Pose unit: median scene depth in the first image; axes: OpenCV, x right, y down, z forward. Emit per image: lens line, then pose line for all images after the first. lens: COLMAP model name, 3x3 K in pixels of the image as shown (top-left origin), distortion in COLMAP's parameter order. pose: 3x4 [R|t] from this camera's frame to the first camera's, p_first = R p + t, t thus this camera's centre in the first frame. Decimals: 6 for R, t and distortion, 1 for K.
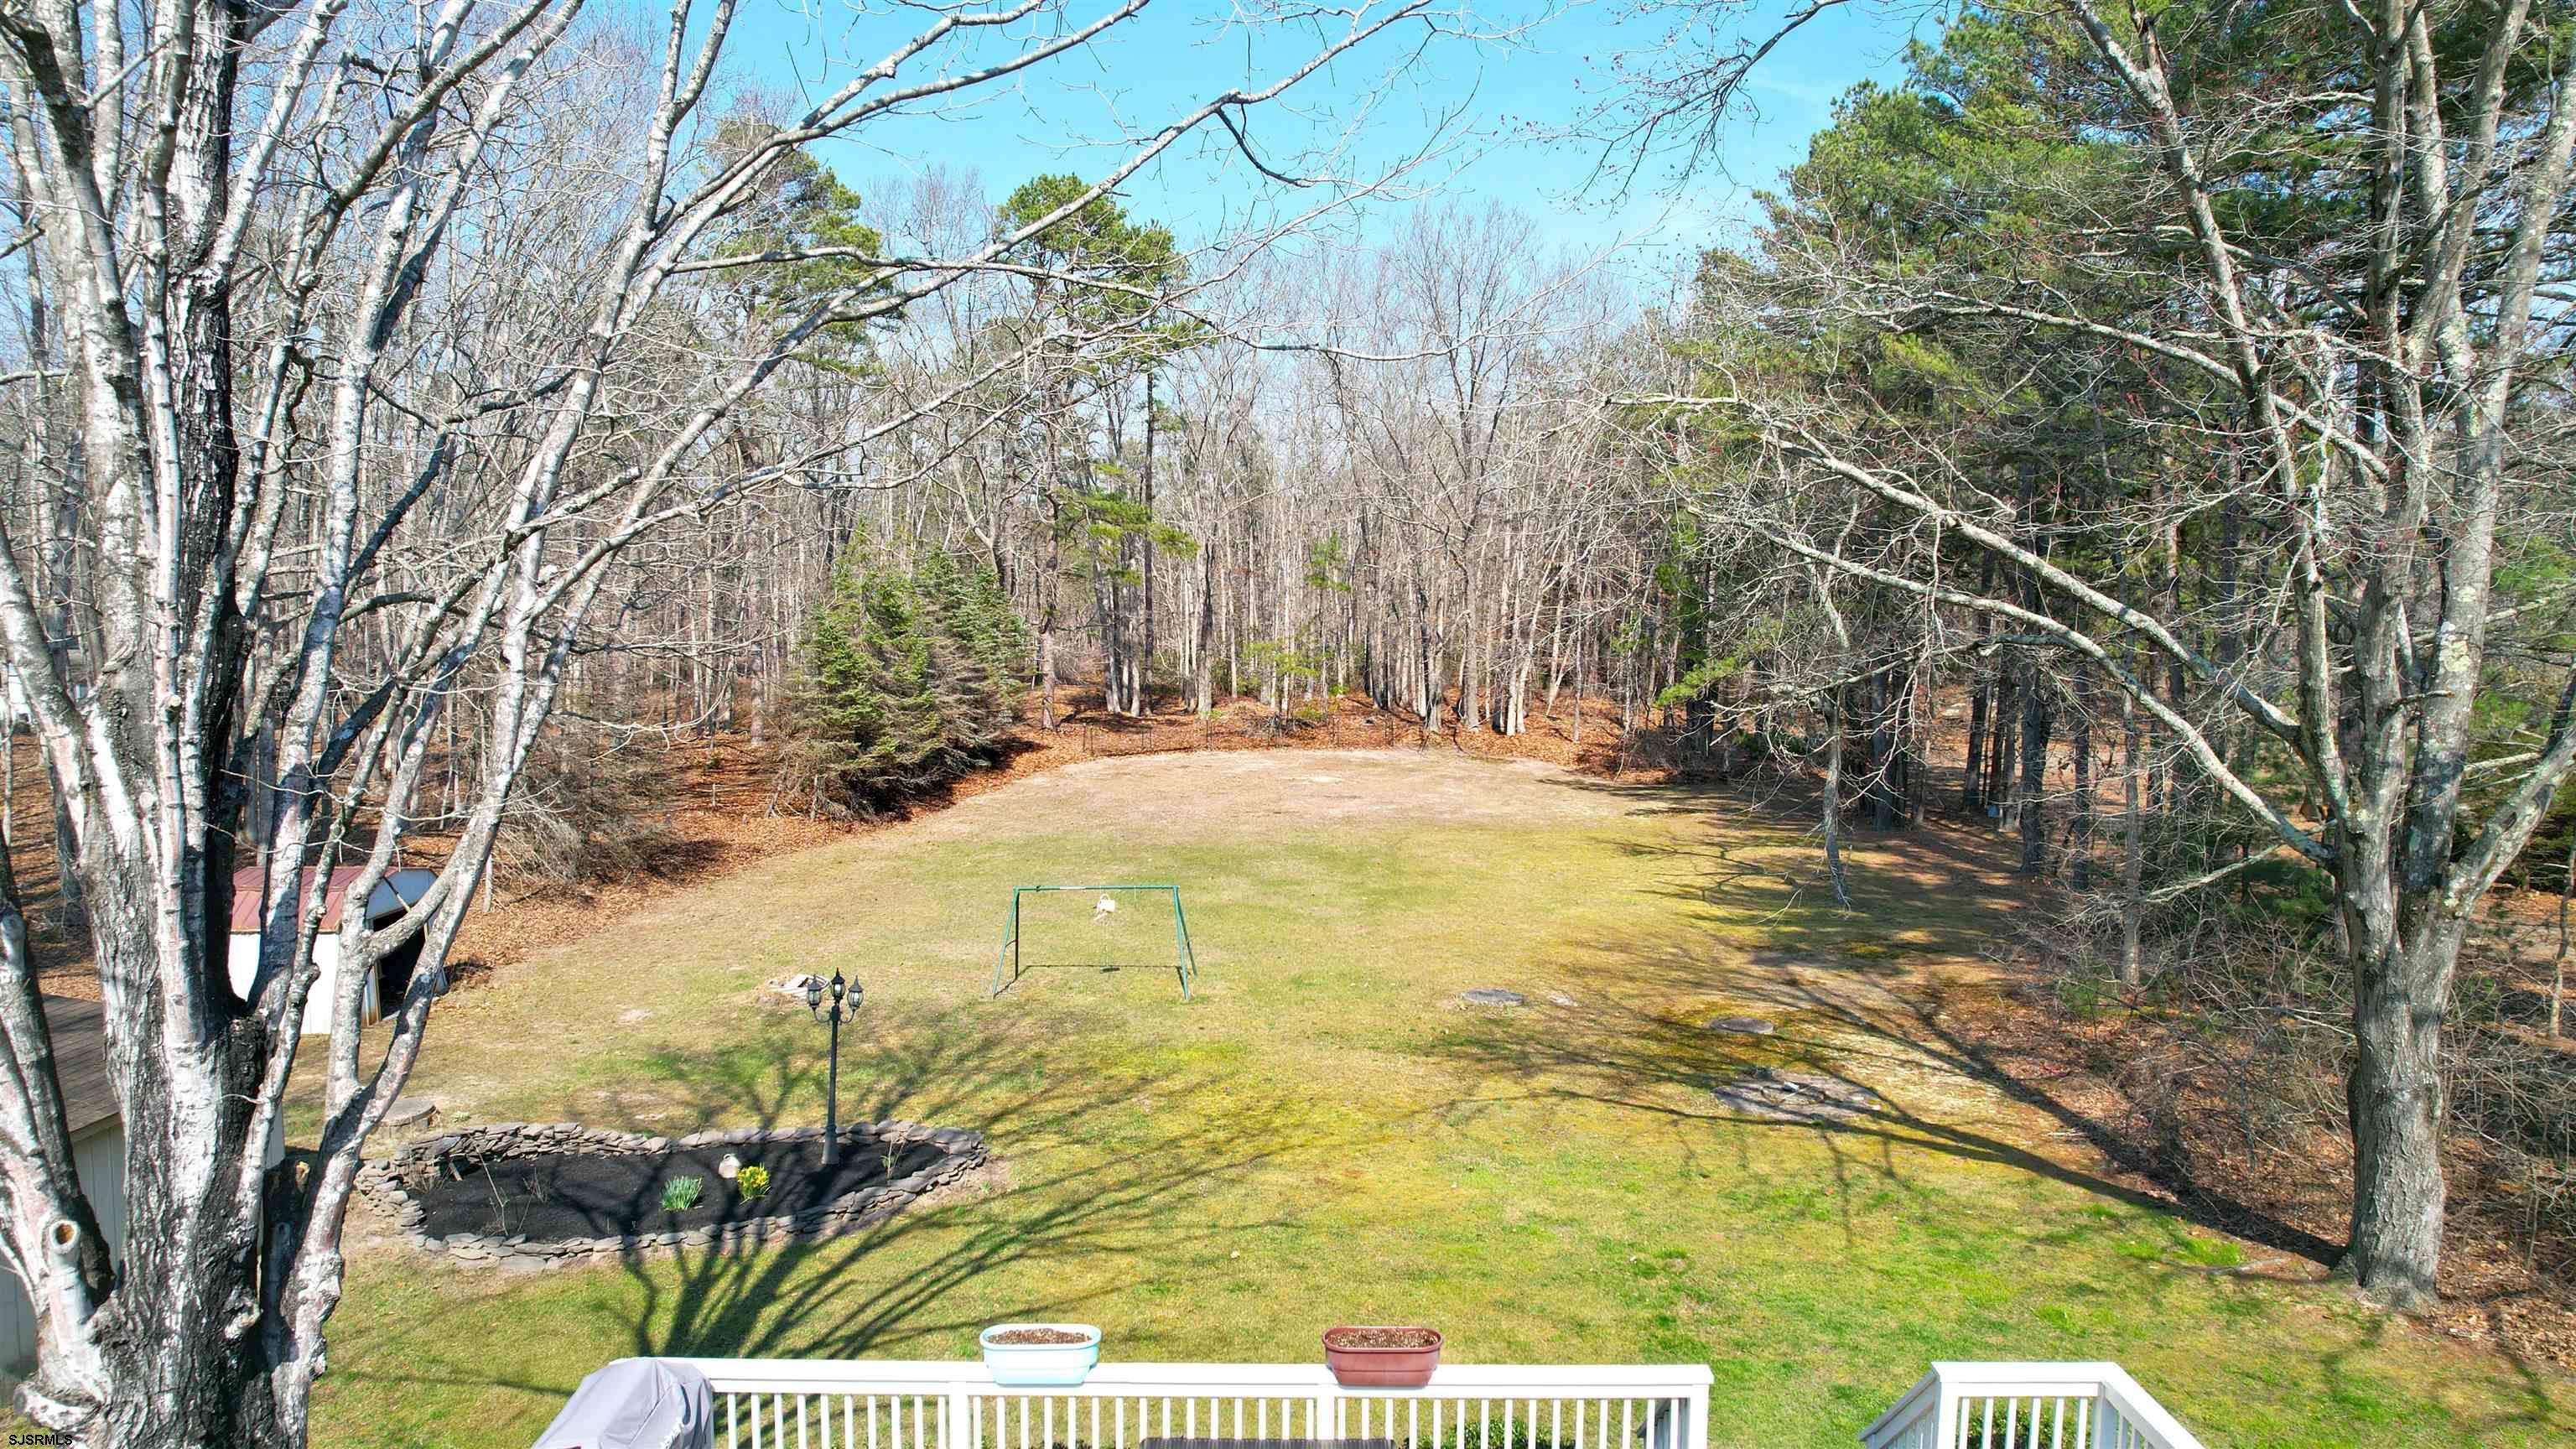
lens RADIAL K [[1645.0, 0, 1288.0], [0, 1645.0, 724.5], [0, 0, 1]] dist [-0.080364, 0.072479]
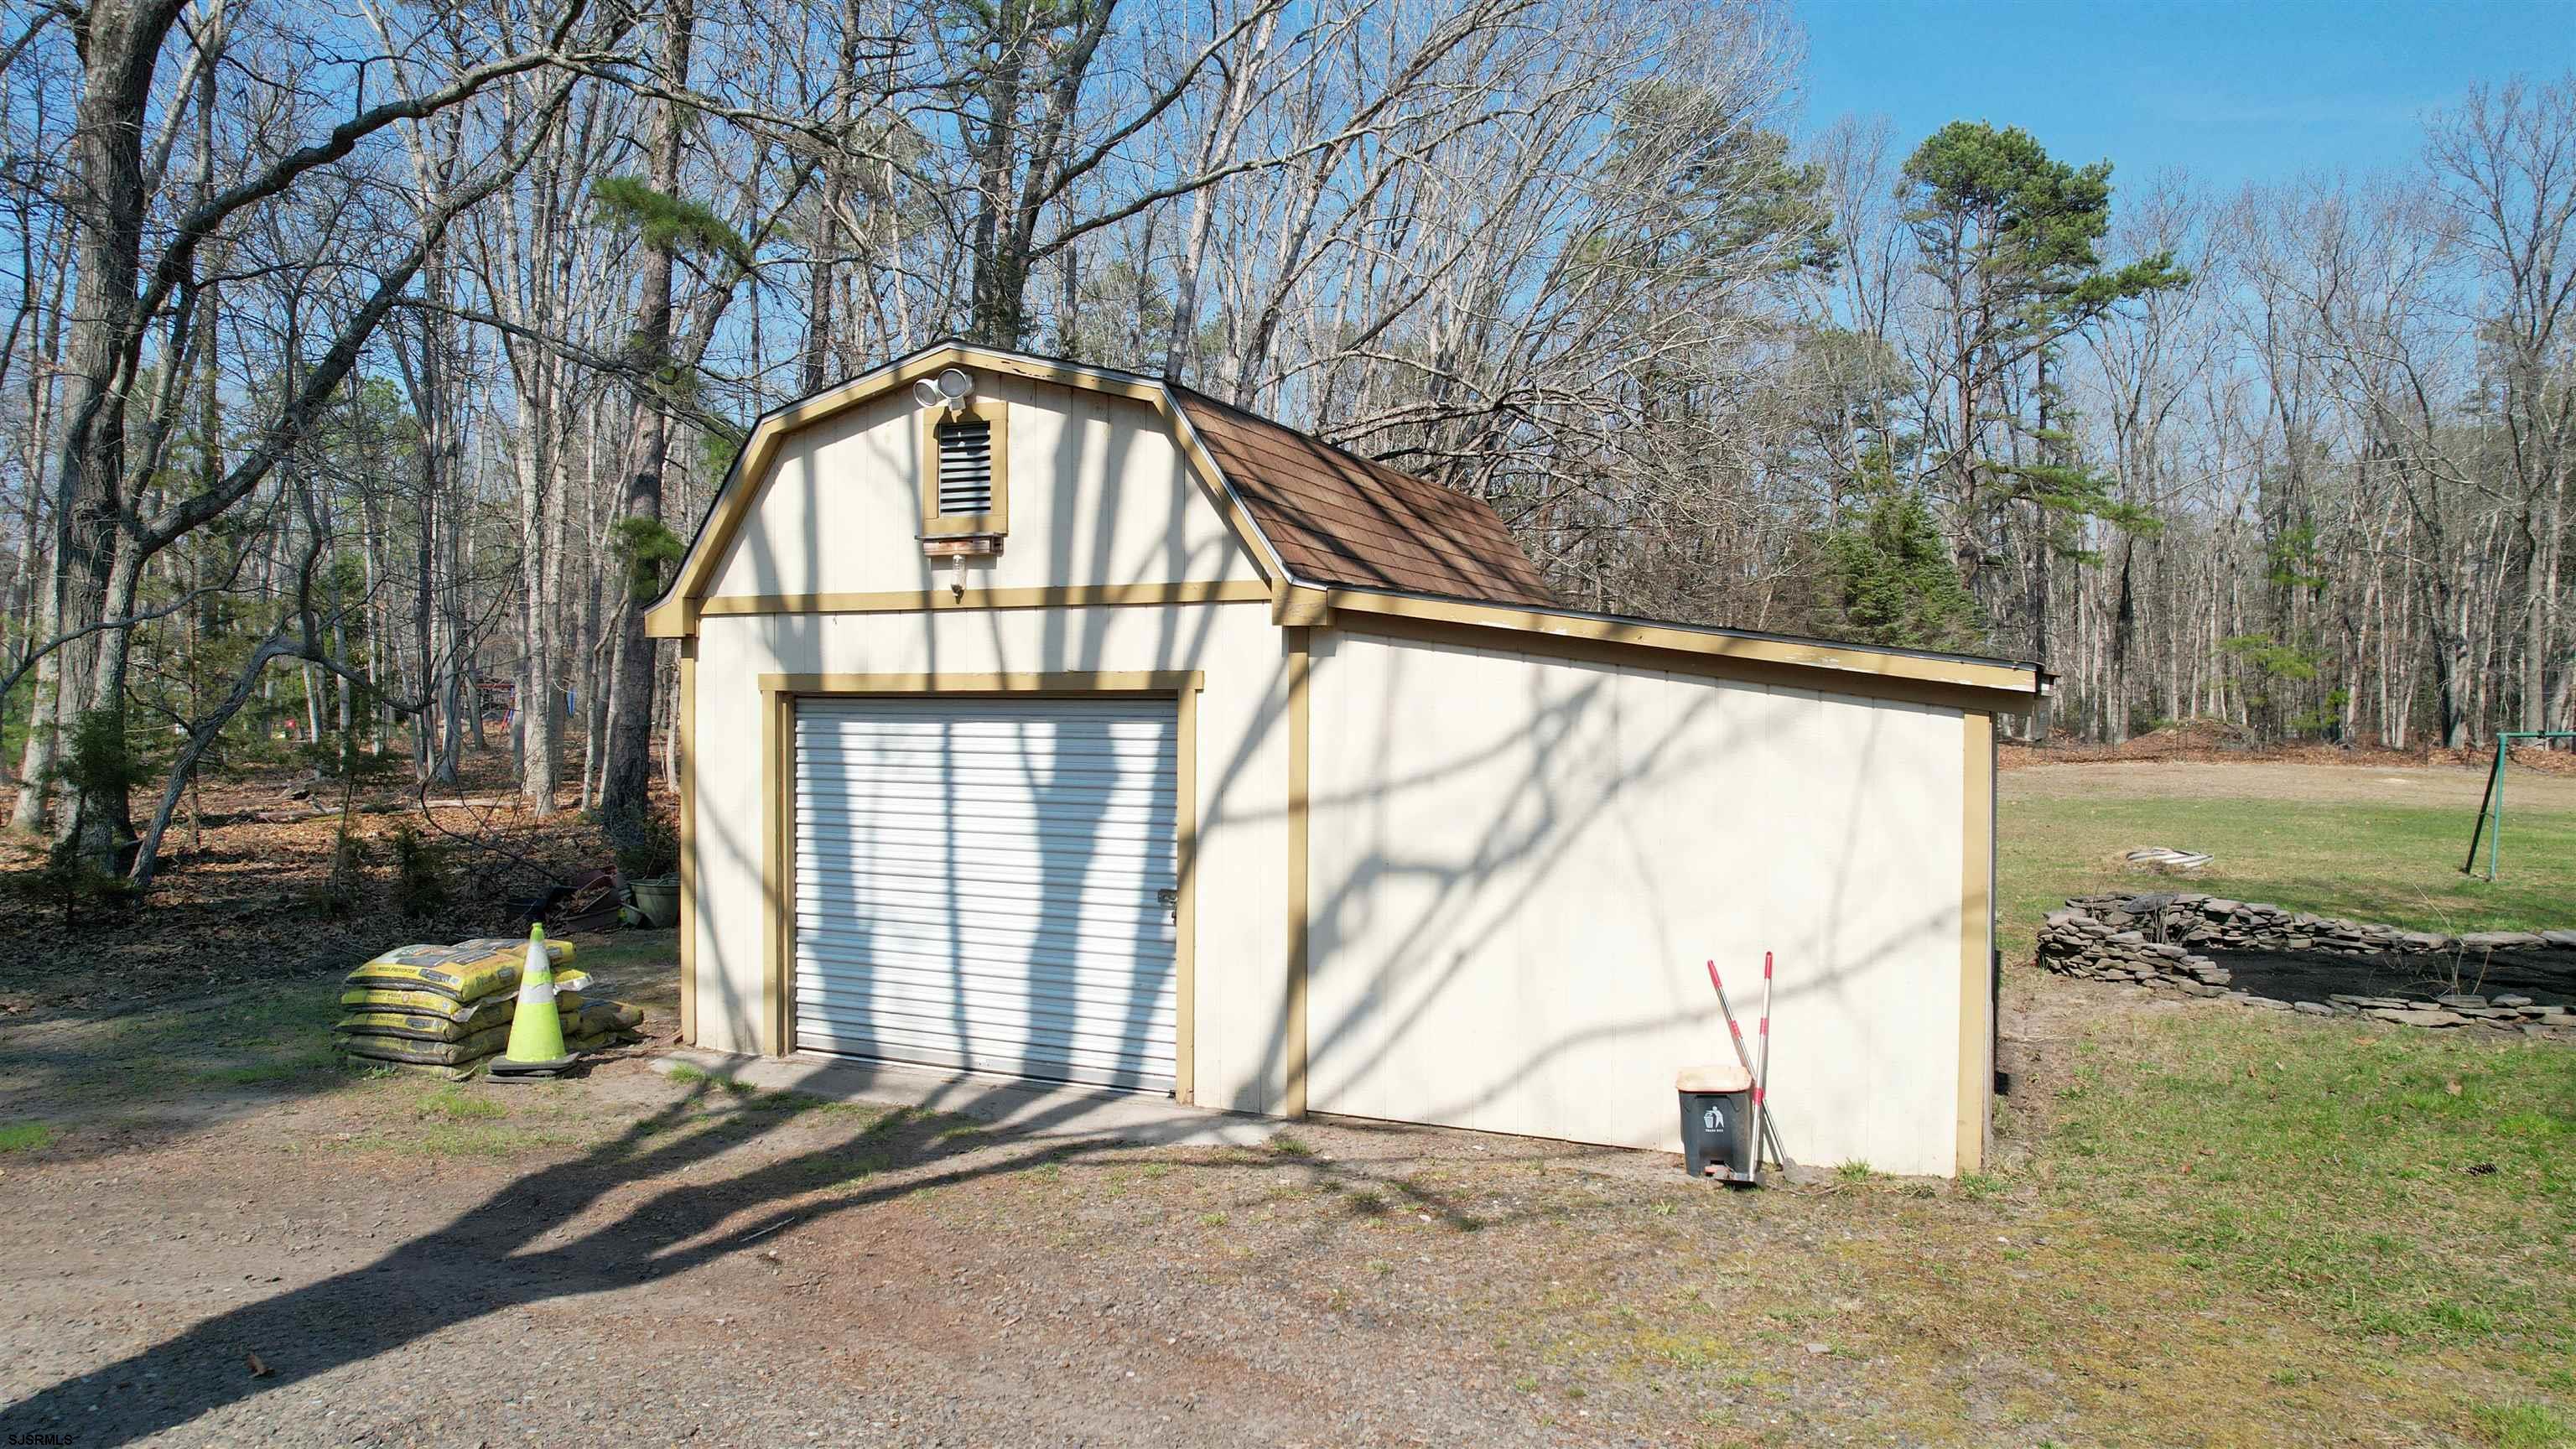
lens RADIAL K [[1645.0, 0, 1288.0], [0, 1645.0, 724.5], [0, 0, 1]] dist [-0.080364, 0.072479]
pose [[0.927711, 0.005346, -0.373261, -0.429446], [-0.032236, 0.997310, -0.065835, 0.173476], [0.371905, 0.073108, 0.925387, 0.178495]]
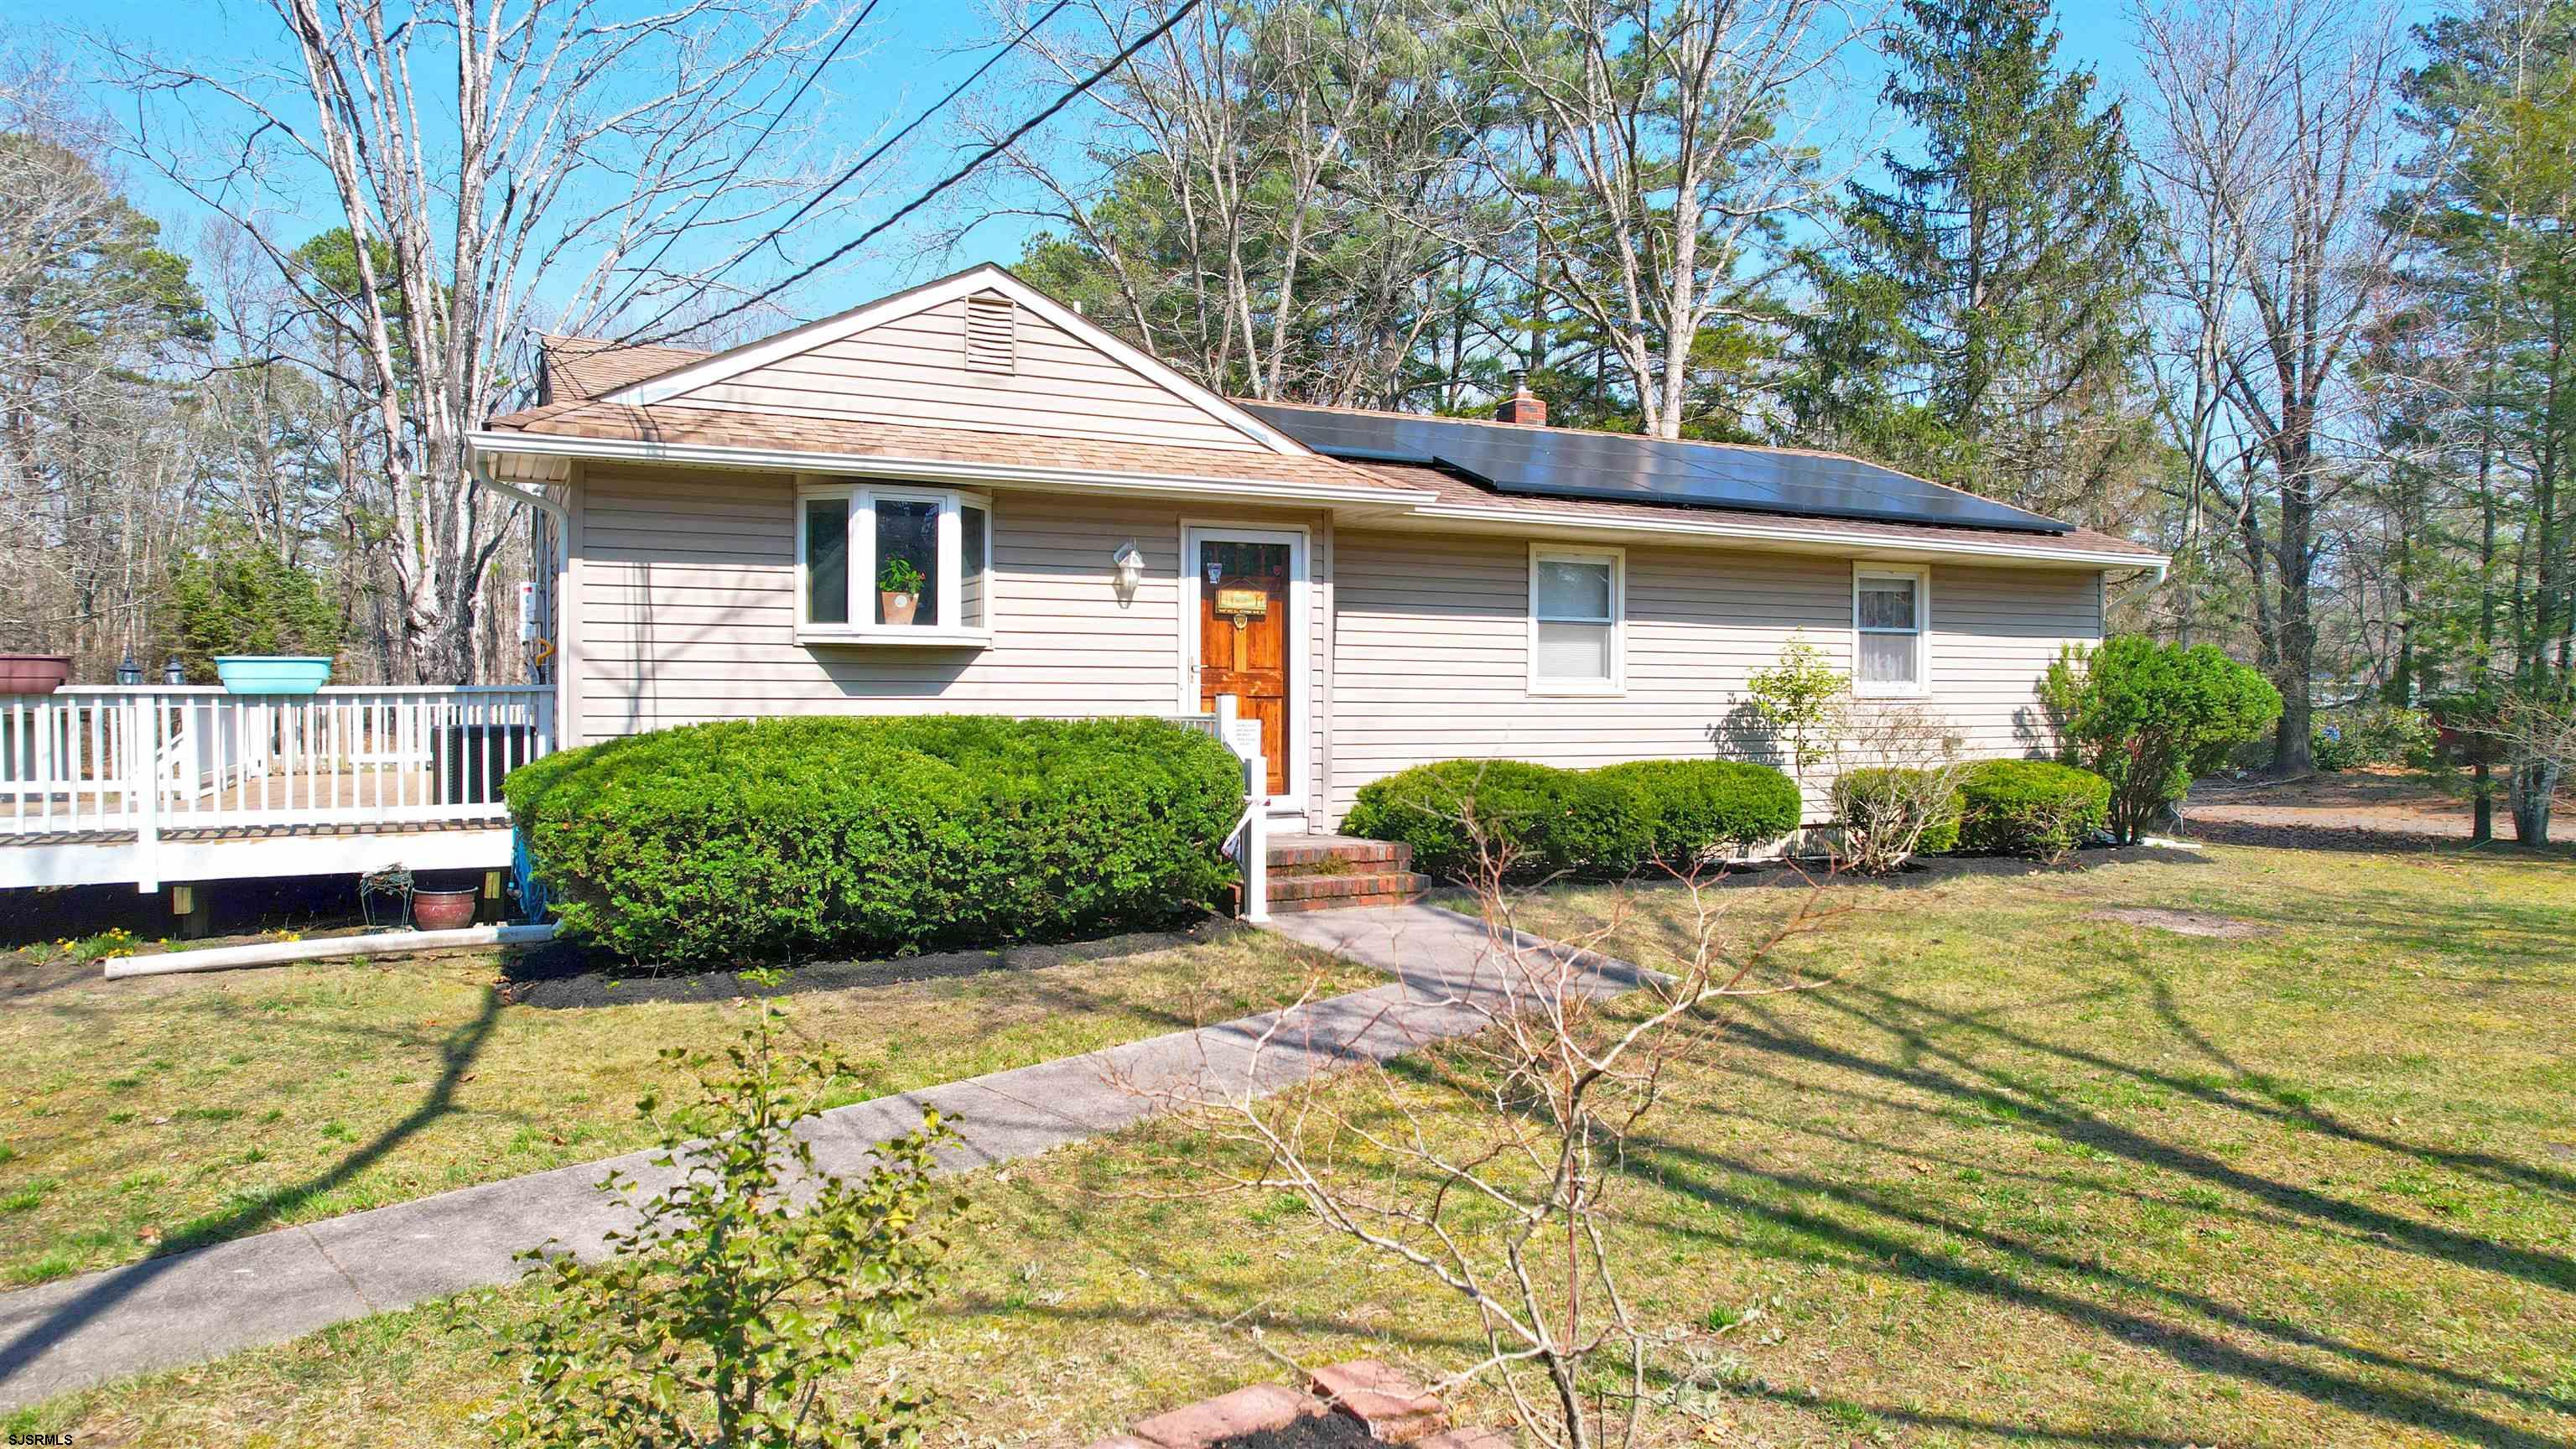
lens RADIAL K [[1645.0, 0, 1288.0], [0, 1645.0, 724.5], [0, 0, 1]] dist [-0.080364, 0.072479]
pose [[0.894663, -0.007567, 0.446677, -0.176014], [0.036893, 0.997693, -0.056994, 0.225602], [-0.445215, 0.067470, 0.892878, -0.634335]]
